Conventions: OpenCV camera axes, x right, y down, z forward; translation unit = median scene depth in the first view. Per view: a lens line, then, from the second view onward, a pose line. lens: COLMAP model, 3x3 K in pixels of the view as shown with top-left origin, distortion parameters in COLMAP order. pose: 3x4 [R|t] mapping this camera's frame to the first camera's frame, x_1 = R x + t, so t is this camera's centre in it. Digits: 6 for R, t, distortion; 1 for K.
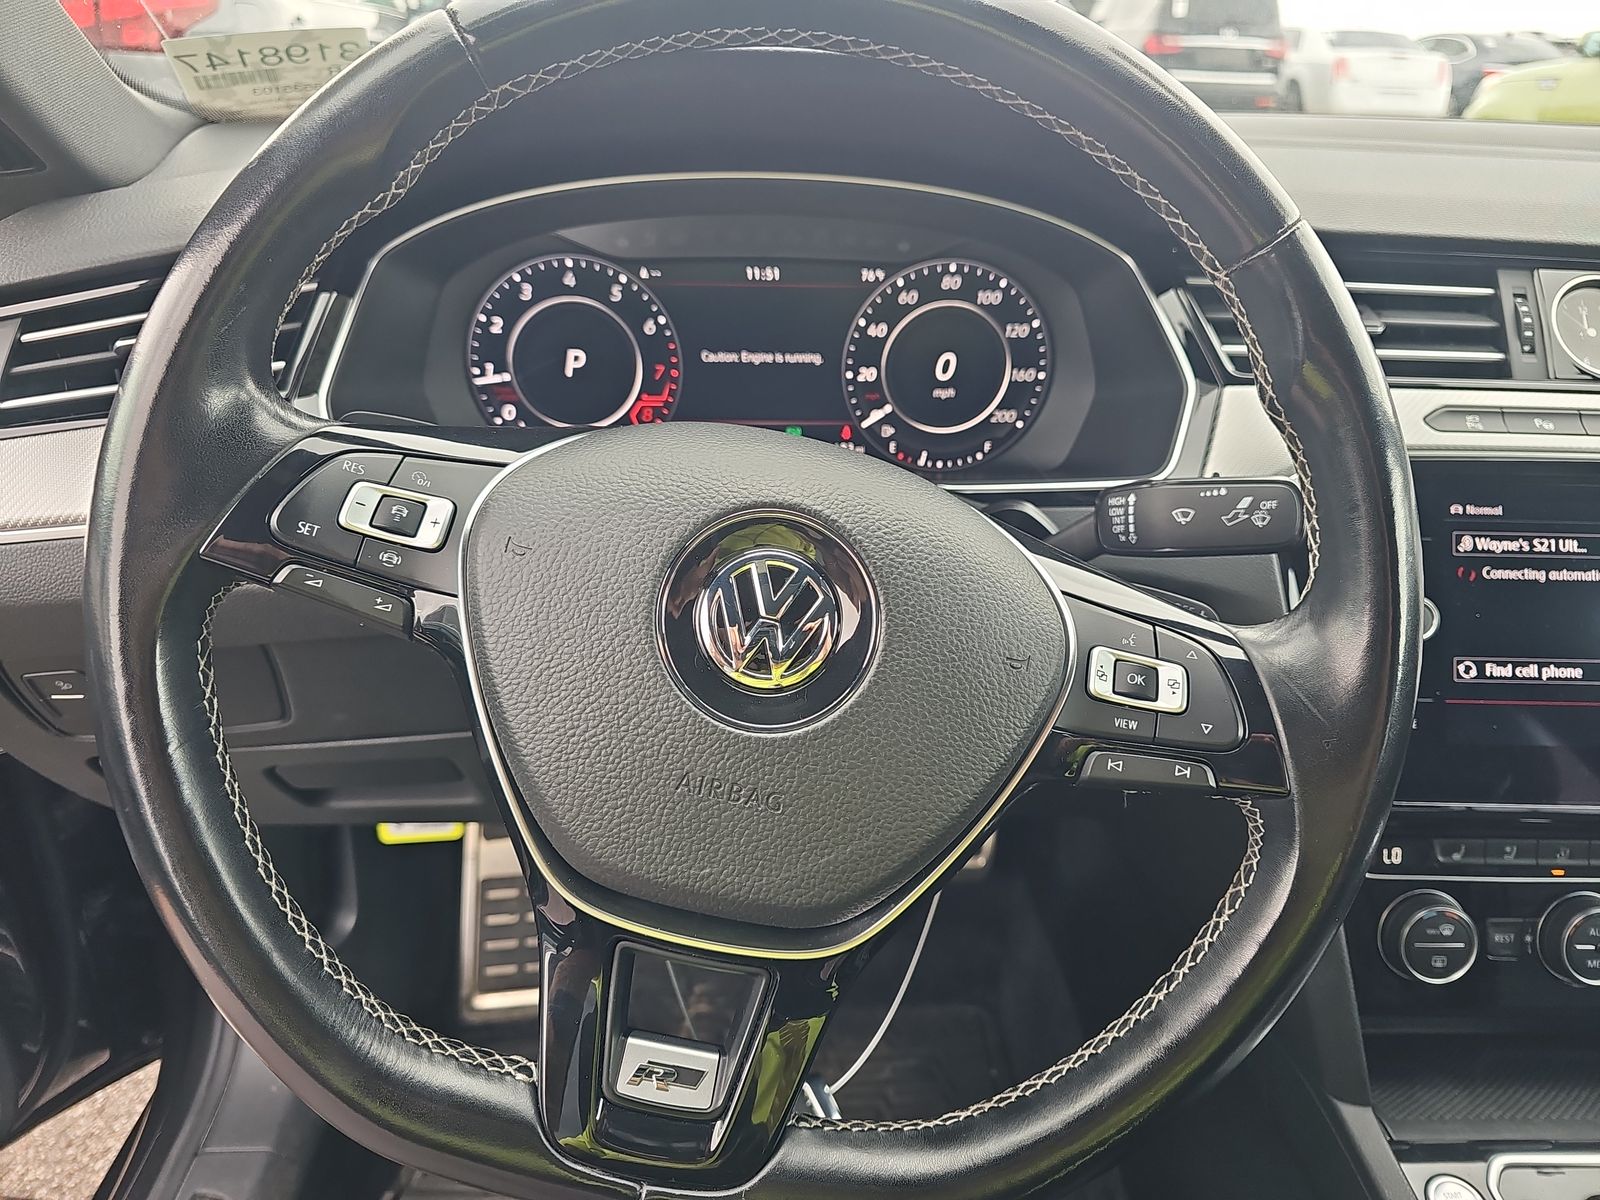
lens RADIAL K [[1075.6, 0, 810.3], [0, 1075.6, 568.6], [0, 0, 1]] dist [0.029108, -0.040944]
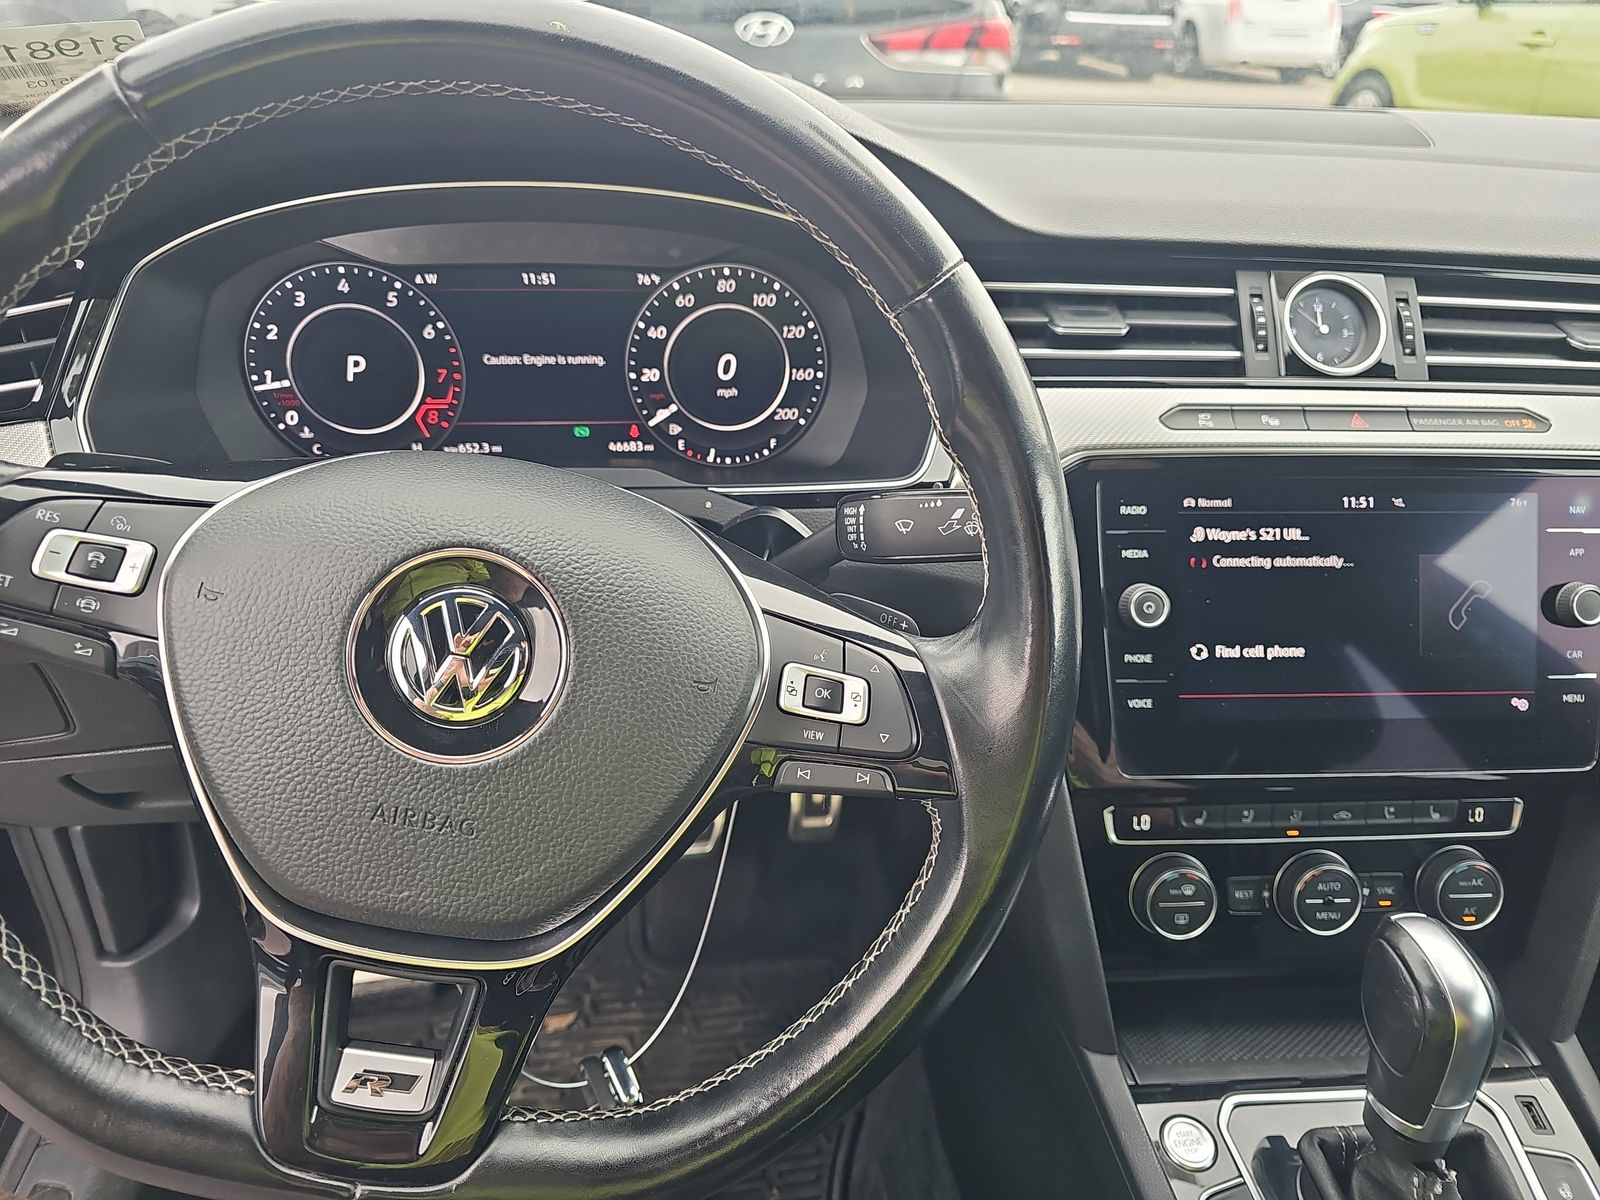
lens RADIAL K [[1082.6, 0, 829.8], [0, 1082.6, 550.4], [0, 0, 1]] dist [0.032178, -0.039547]
pose [[0.997856, -0.025207, 0.060403, 0.177590], [0.022522, 0.998745, 0.044729, -0.063913], [-0.061455, -0.043273, 0.997171, -0.051758]]
